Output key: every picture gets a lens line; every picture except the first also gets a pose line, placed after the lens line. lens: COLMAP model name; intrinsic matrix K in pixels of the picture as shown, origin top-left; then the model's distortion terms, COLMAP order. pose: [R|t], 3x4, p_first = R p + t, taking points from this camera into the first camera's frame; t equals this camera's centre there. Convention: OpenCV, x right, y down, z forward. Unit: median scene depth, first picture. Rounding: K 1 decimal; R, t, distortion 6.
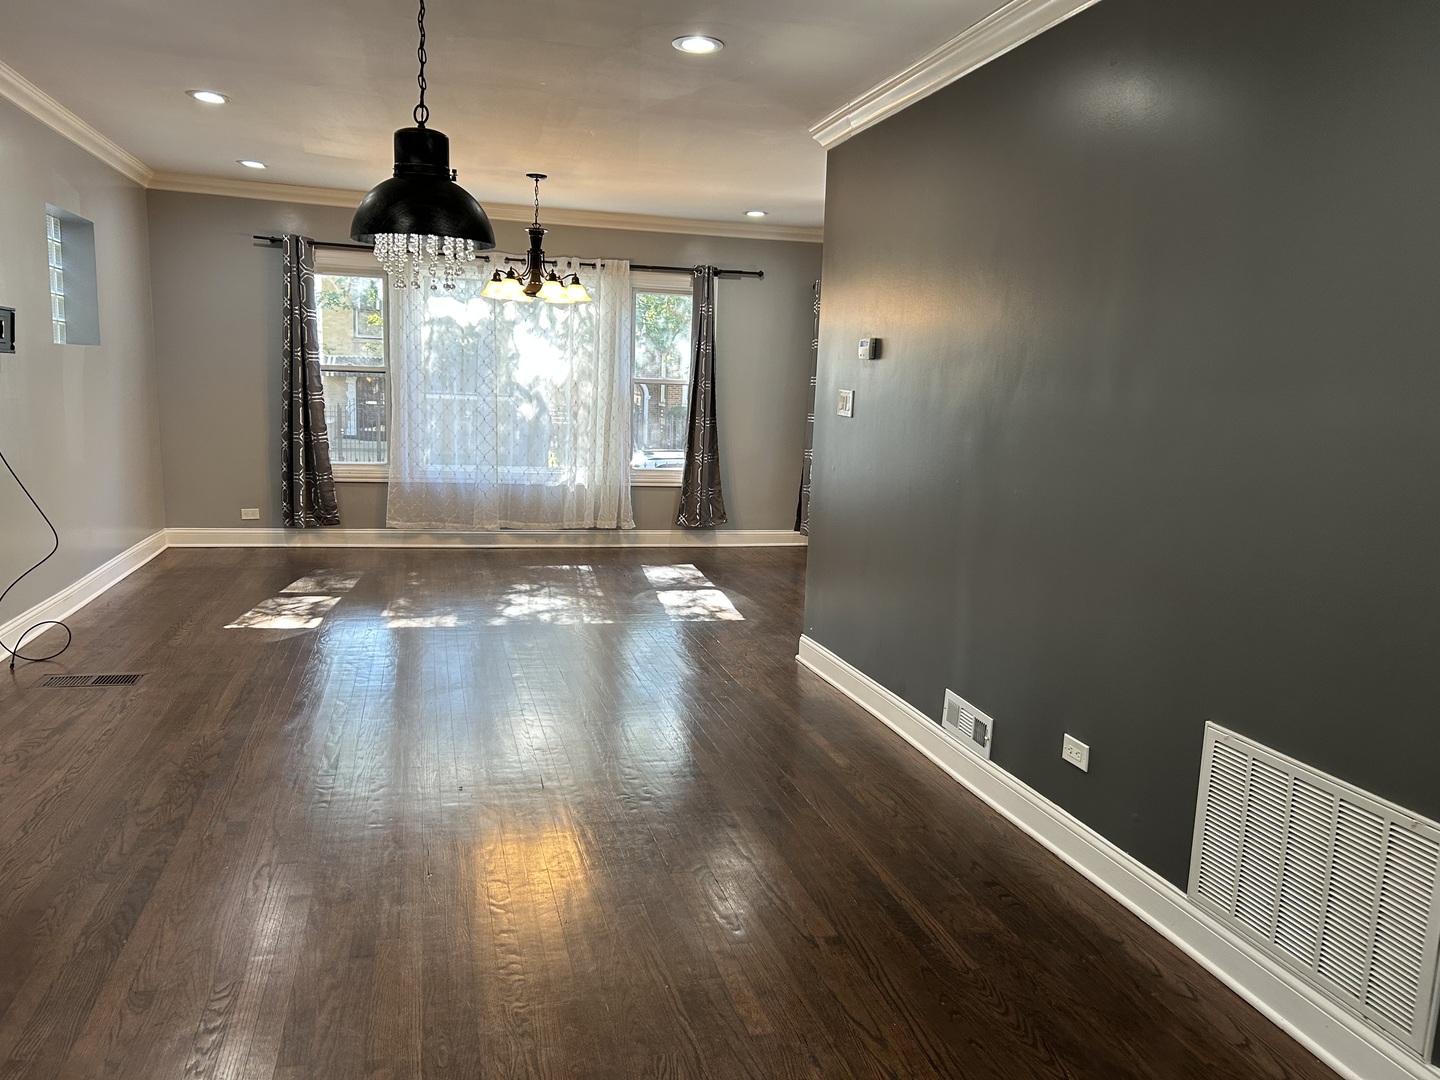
lens RADIAL K [[1089.2, 0, 720.0], [0, 1089.2, 540.0], [0, 0, 1]] dist [0.143111, -0.148001]
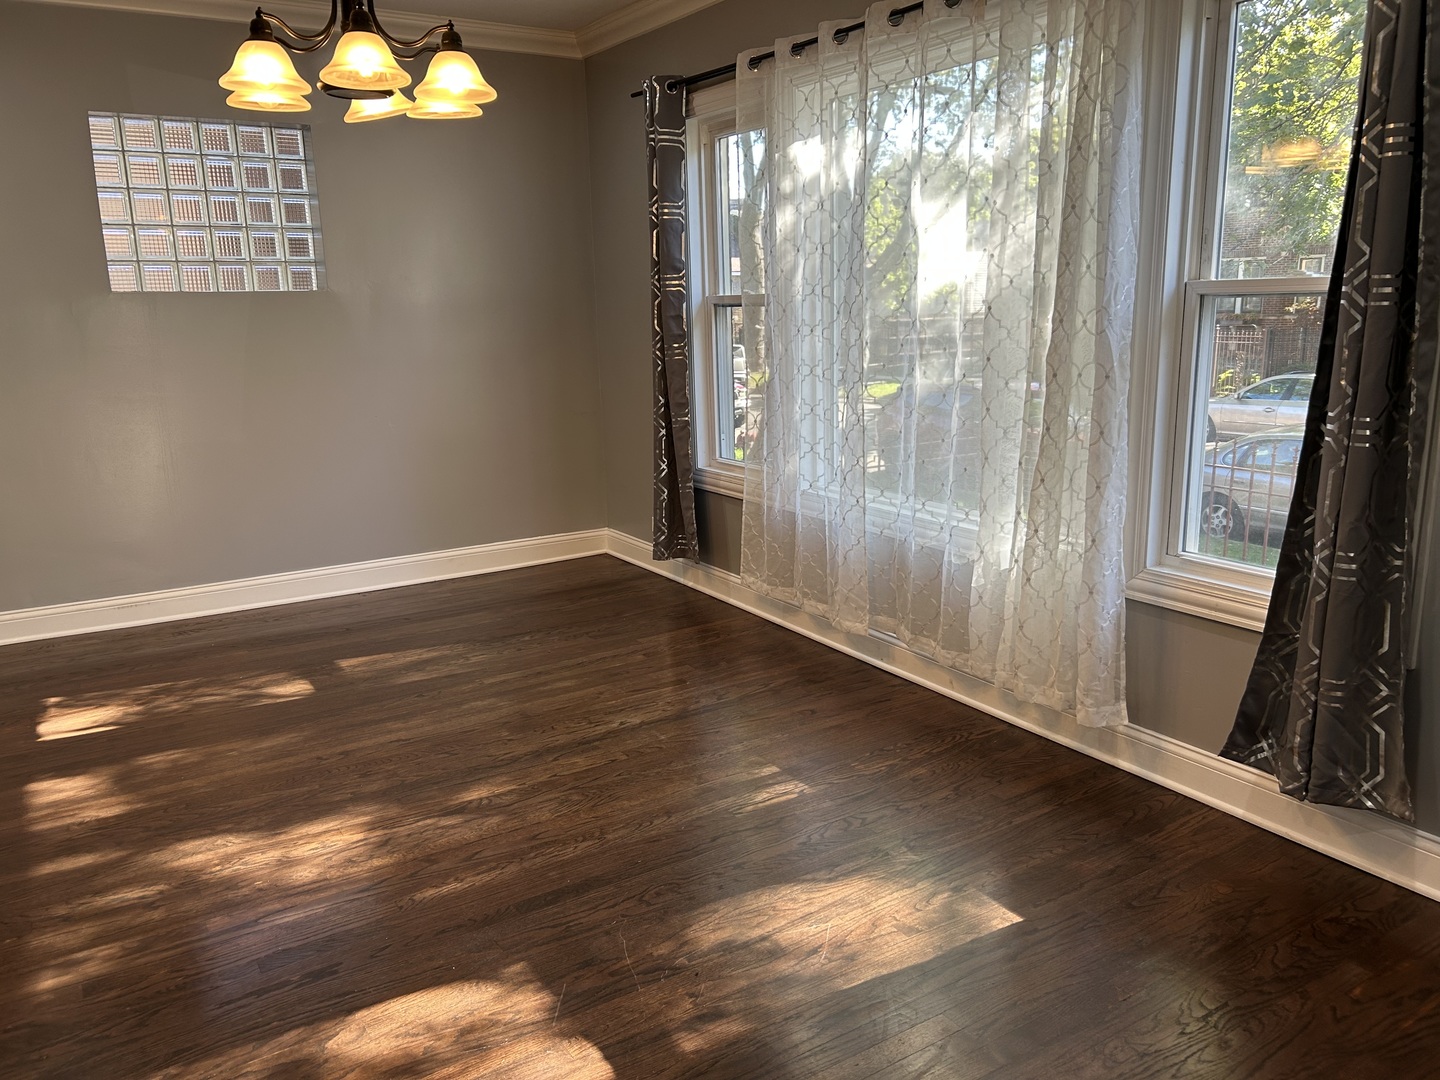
lens RADIAL K [[1089.2, 0, 720.0], [0, 1089.2, 540.0], [0, 0, 1]] dist [0.143111, -0.148001]
pose [[0.278192, 0.161538, -0.946844, 0.216572], [-0.107384, 0.984808, 0.136465, -0.107490], [0.954504, 0.063712, 0.291312, 0.822287]]
